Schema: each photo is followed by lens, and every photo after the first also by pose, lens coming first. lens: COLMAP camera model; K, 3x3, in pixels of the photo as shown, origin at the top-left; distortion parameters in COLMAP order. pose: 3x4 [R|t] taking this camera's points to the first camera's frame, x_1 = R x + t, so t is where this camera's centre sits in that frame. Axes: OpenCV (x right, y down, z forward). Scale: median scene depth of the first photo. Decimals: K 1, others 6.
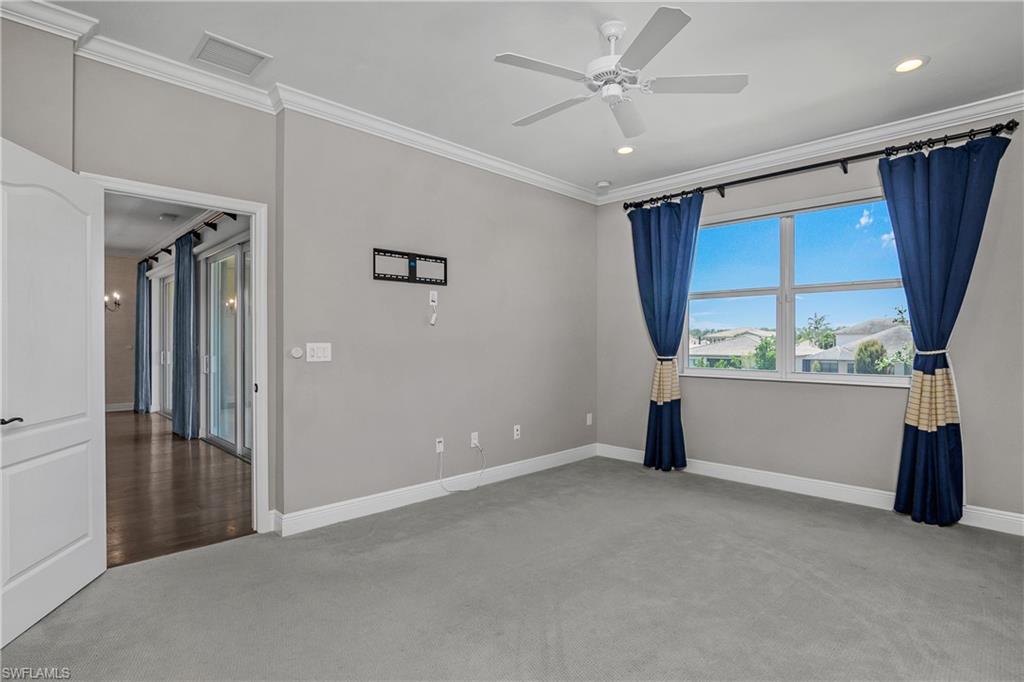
lens RADIAL K [[510.8, 0, 511.0], [0, 510.8, 345.1], [0, 0, 1]] dist [-0.002922, -0.001308]
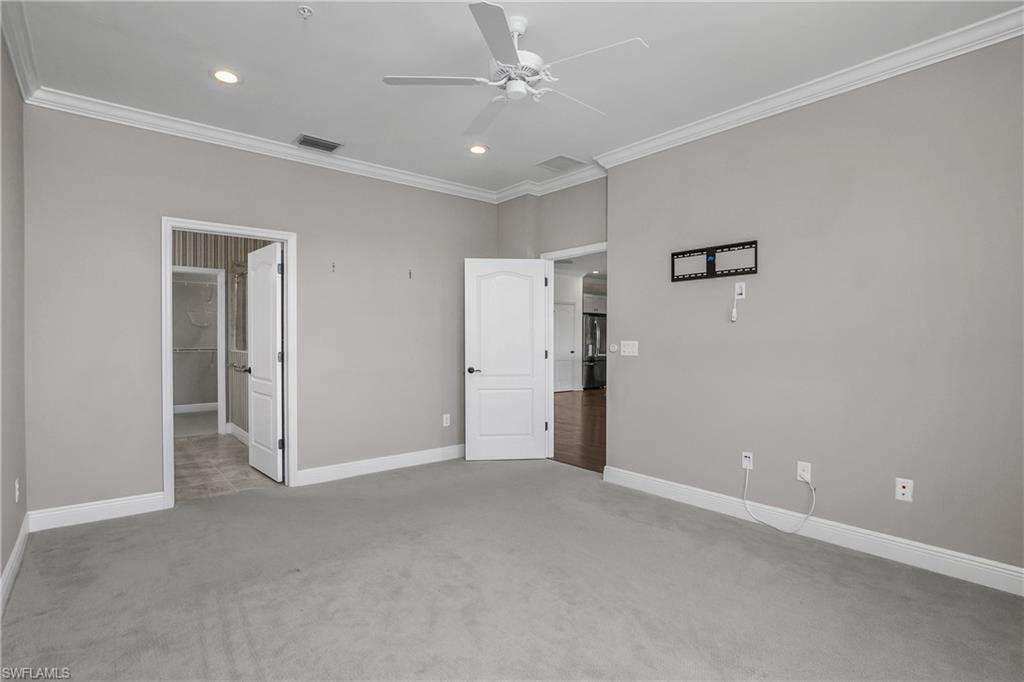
lens RADIAL K [[510.8, 0, 511.0], [0, 510.8, 345.1], [0, 0, 1]] dist [-0.002922, -0.001308]
pose [[-0.071441, 0.012566, -0.997366, 0.780781], [-0.007854, 0.999883, 0.013160, -0.007219], [0.997414, 0.008774, -0.071333, 0.696457]]
